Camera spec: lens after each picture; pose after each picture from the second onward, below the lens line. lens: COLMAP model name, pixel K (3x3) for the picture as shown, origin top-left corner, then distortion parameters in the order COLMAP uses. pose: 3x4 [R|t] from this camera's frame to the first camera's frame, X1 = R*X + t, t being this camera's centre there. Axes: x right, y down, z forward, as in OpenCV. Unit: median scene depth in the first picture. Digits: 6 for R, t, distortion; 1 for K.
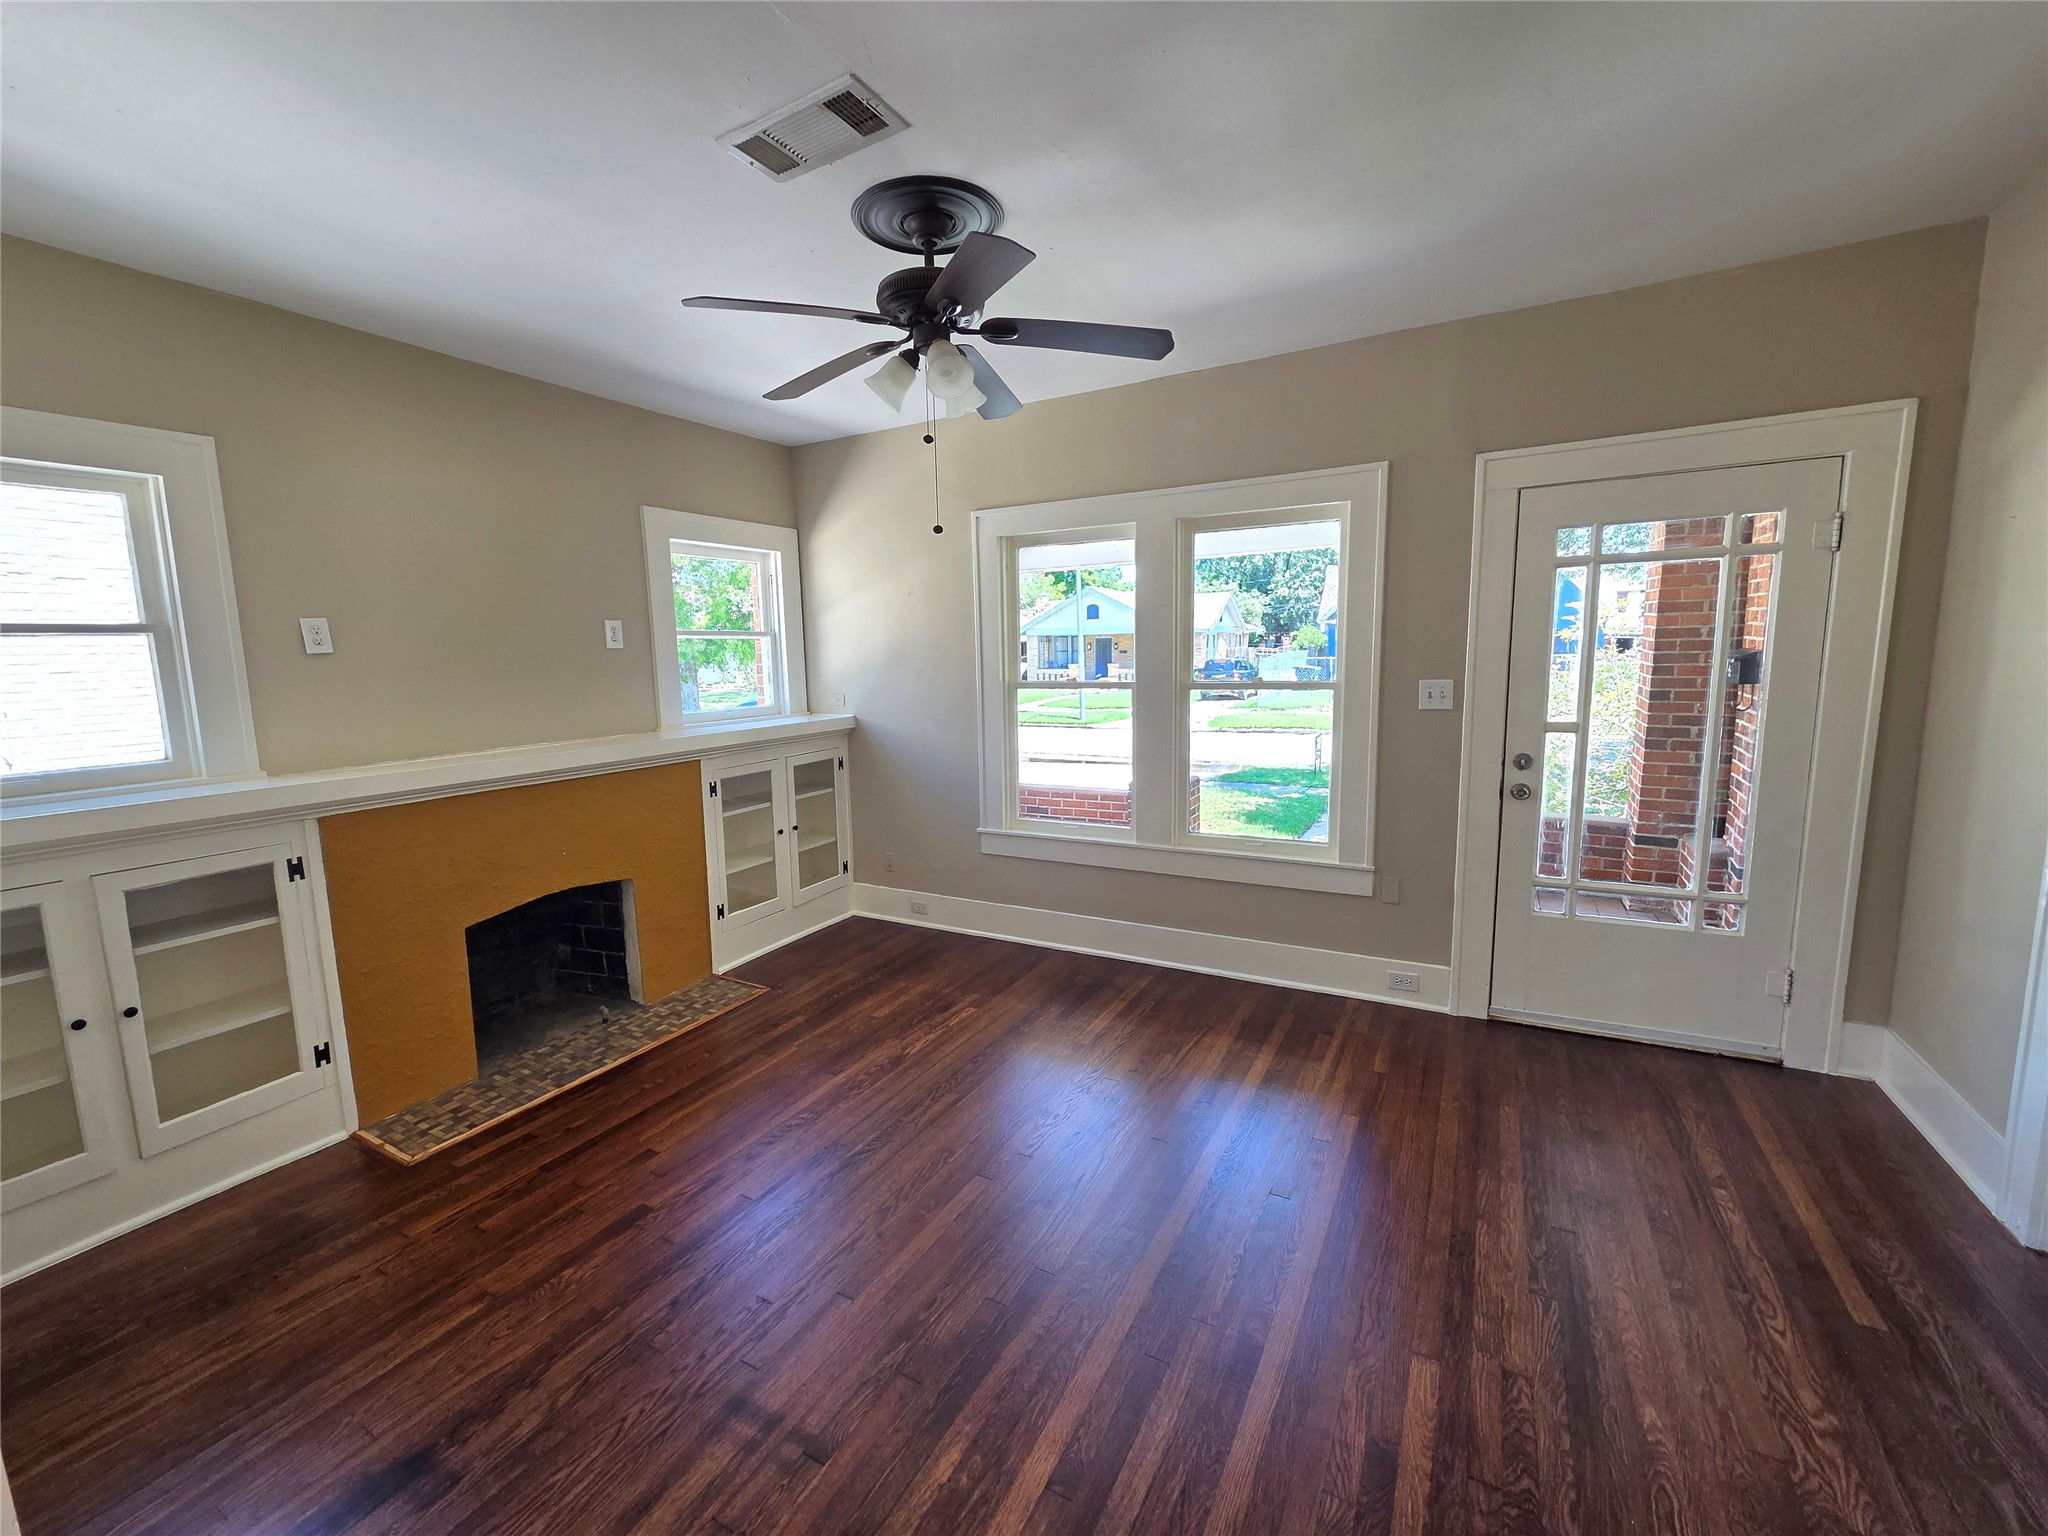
lens RADIAL K [[838.3, 0, 1011.2], [0, 838.3, 767.4], [0, 0, 1]] dist [-0.000827, 0.001724]
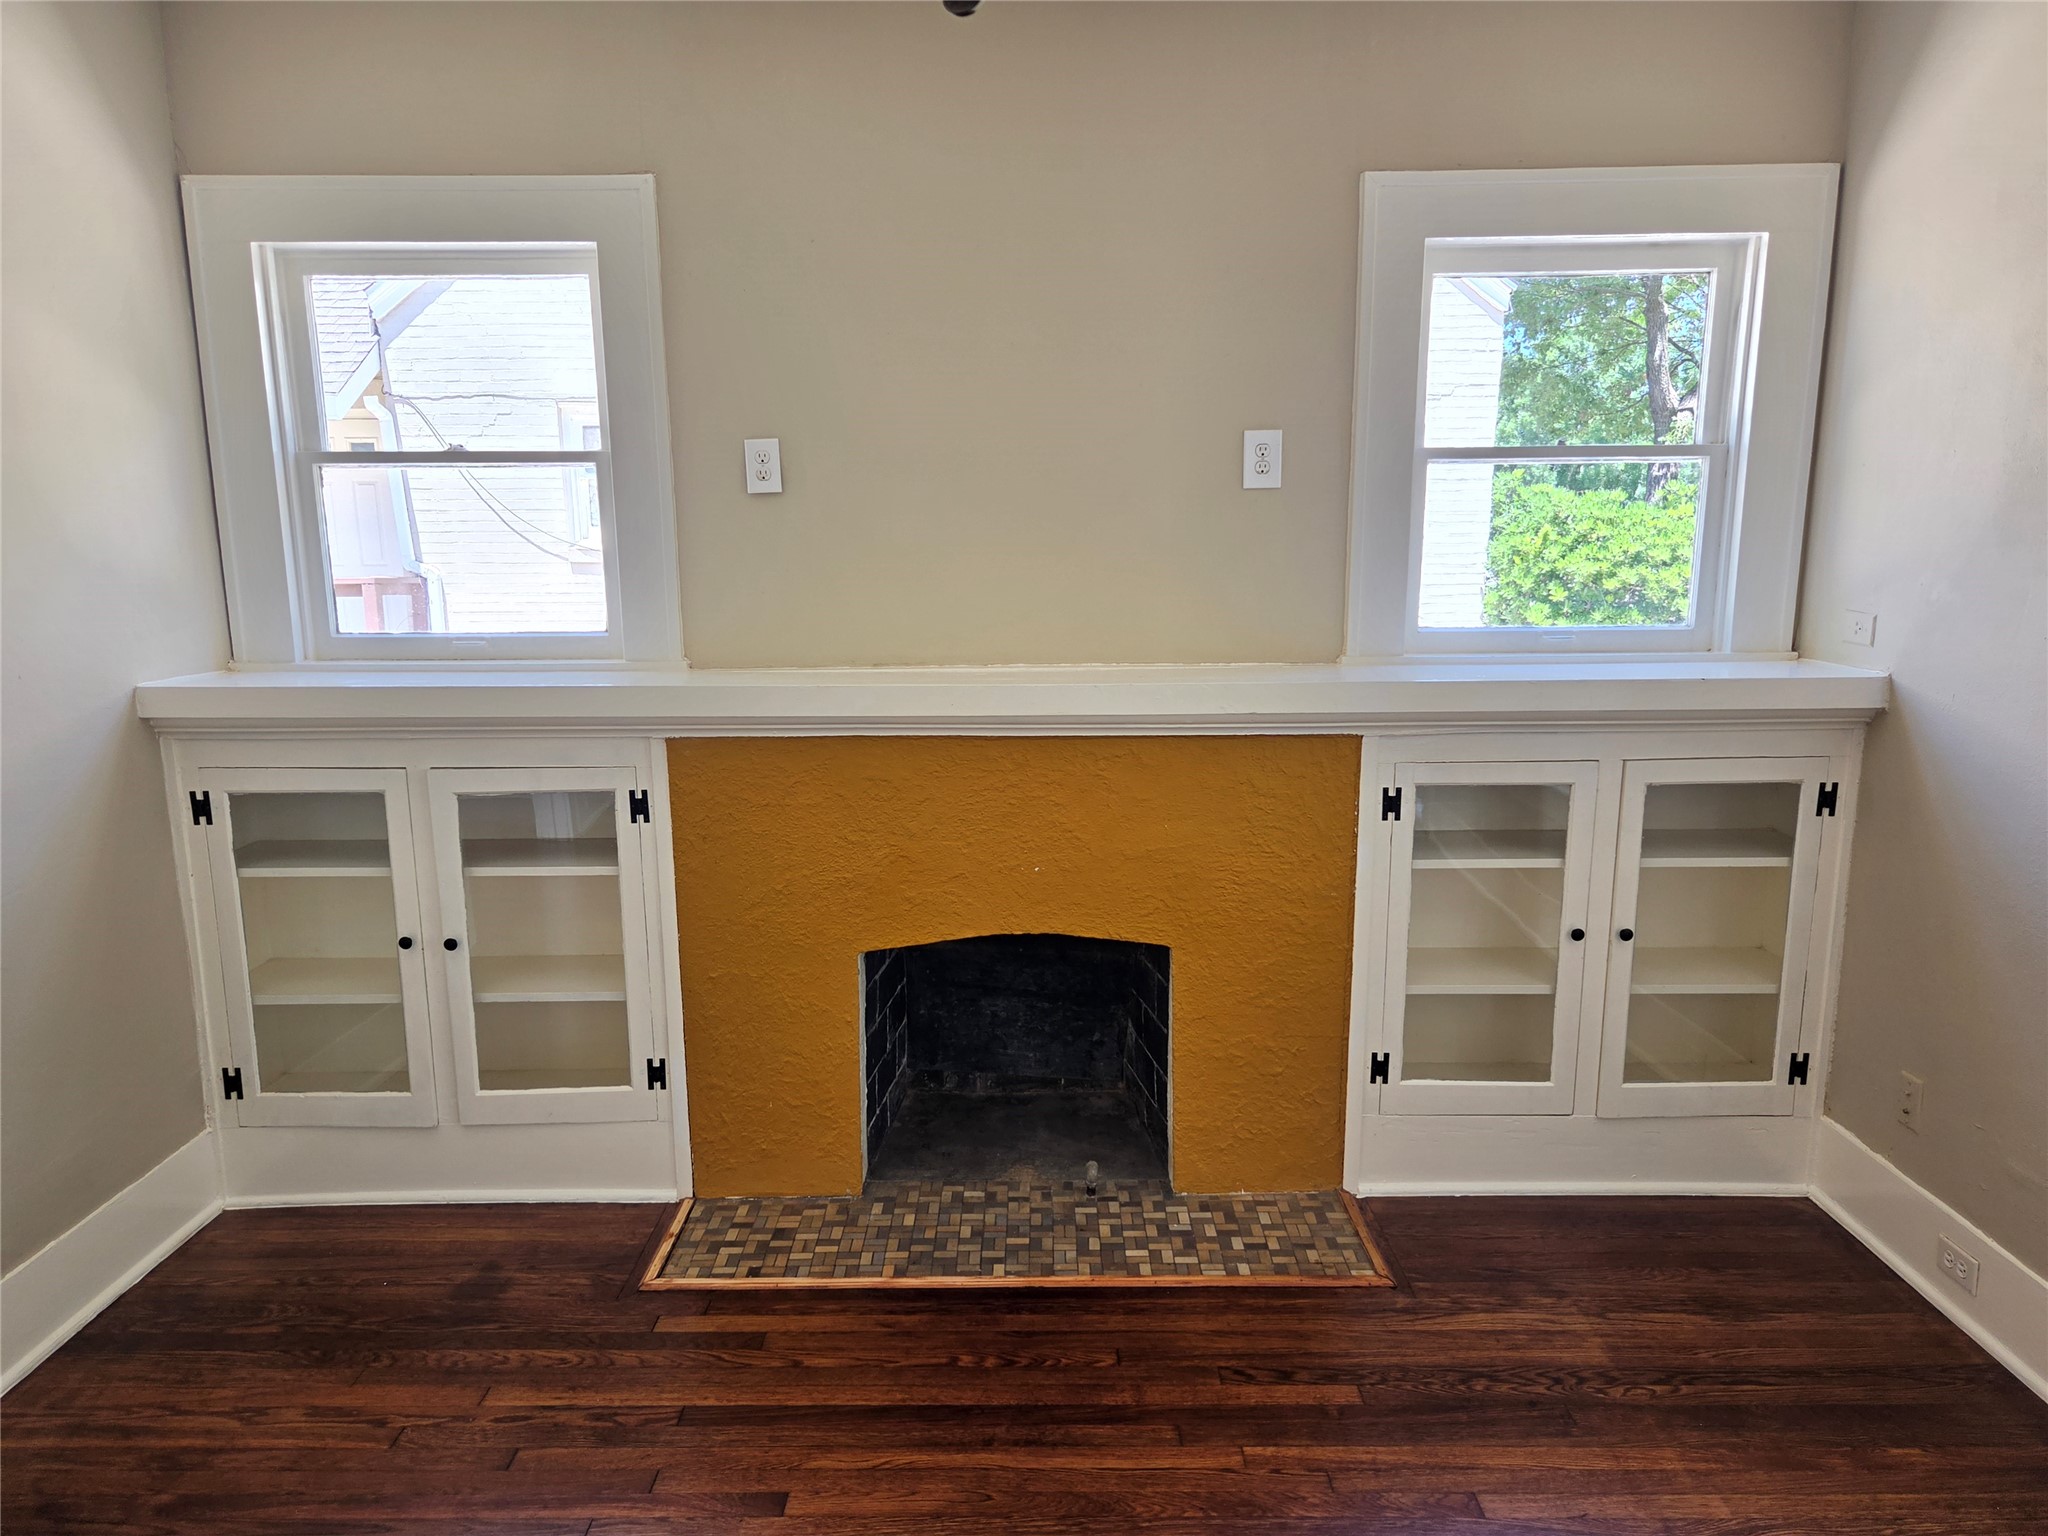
lens RADIAL K [[1360.1, 0, 1032.8], [0, 1360.1, 786.4], [0, 0, 1]] dist [0.064797, -0.040076]
pose [[0.490638, 0.182793, -0.851975, 0.203349], [-0.126489, 0.982333, 0.137919, -0.069826], [0.862134, 0.040097, 0.505091, 0.536581]]
